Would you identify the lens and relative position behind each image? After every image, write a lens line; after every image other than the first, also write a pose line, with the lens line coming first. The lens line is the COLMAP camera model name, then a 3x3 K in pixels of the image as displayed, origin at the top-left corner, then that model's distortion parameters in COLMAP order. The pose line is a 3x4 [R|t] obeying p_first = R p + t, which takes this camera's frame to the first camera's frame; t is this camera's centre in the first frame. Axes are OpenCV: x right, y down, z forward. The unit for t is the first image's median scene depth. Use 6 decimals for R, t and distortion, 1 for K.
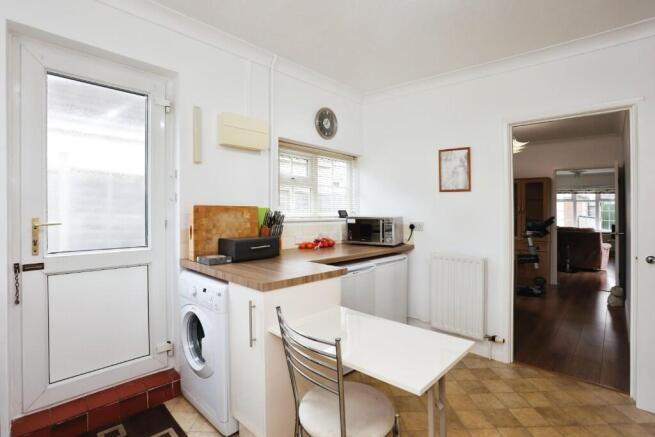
lens RADIAL K [[310.3, 0, 339.2], [0, 310.3, 211.8], [0, 0, 1]] dist [-0.056031, 0.000369]
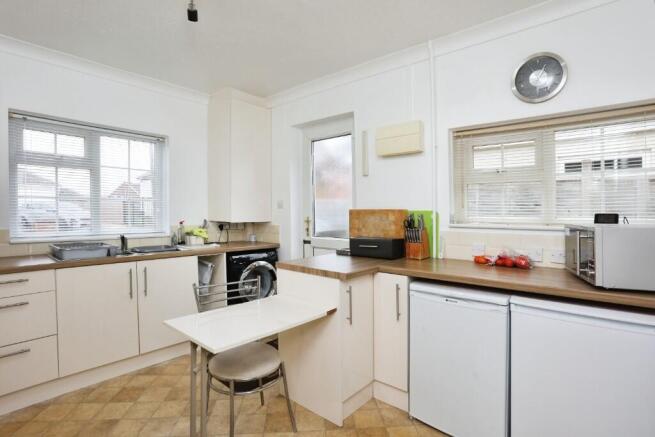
lens RADIAL K [[310.3, 0, 339.2], [0, 310.3, 211.8], [0, 0, 1]] dist [-0.056031, 0.000369]
pose [[0.081497, -0.004760, -0.996662, 0.808569], [-0.003202, 0.999982, -0.005037, -0.003819], [0.996668, 0.003602, 0.081480, 0.791998]]
